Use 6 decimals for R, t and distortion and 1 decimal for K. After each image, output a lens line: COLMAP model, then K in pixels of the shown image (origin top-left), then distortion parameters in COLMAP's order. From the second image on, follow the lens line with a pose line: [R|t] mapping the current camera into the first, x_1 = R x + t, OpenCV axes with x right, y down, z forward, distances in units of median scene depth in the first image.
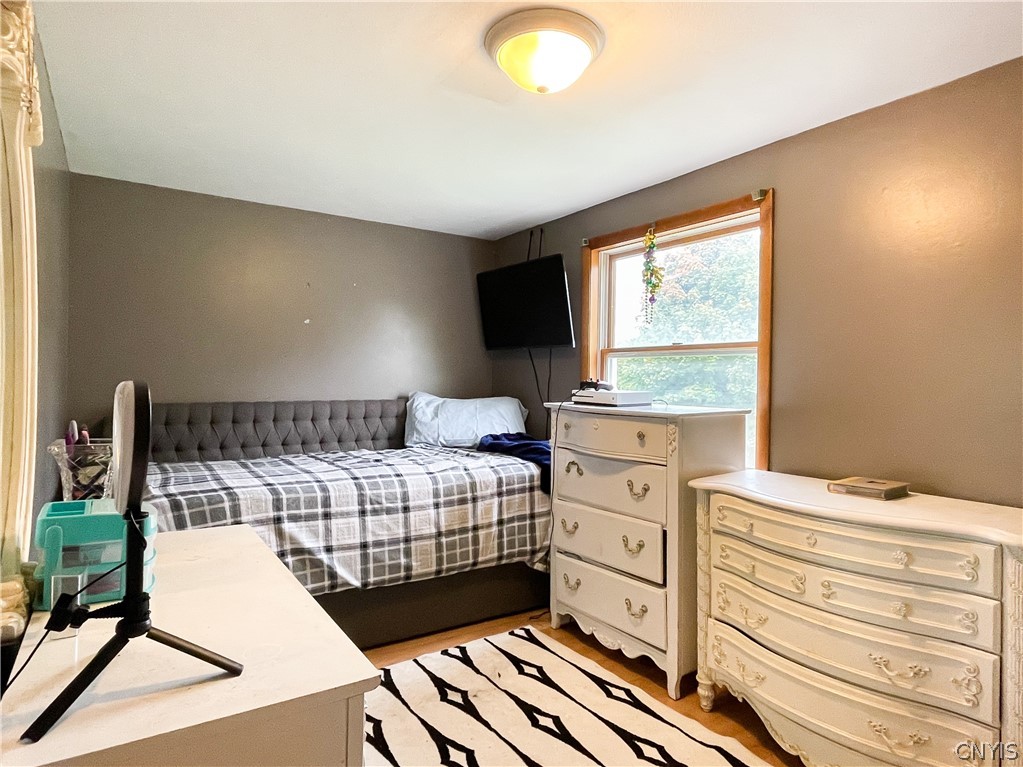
lens RADIAL K [[612.2, 0, 508.0], [0, 612.2, 387.0], [0, 0, 1]] dist [-0.002128, 0.000462]
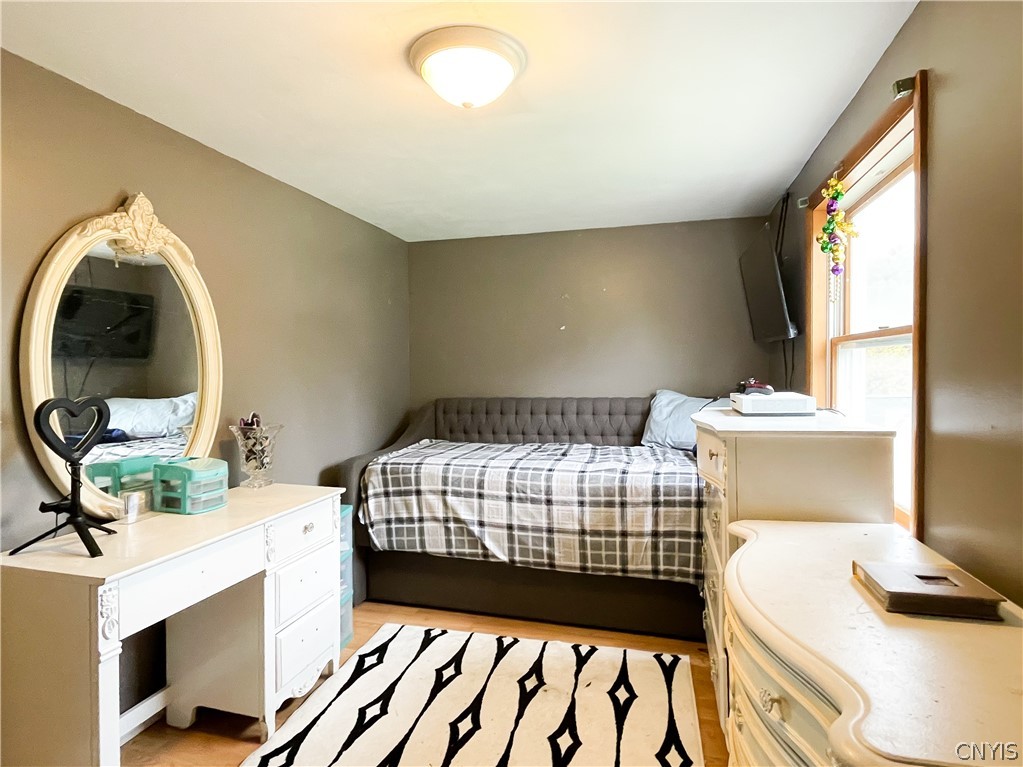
lens RADIAL K [[589.4, 0, 511.4], [0, 589.4, 378.6], [0, 0, 1]] dist [-0.008829, -0.003184]
pose [[0.631293, -0.003048, -0.775538, 0.582368], [0.009875, 0.999943, 0.004109, -0.022483], [0.775481, -0.010252, 0.631287, 0.286437]]
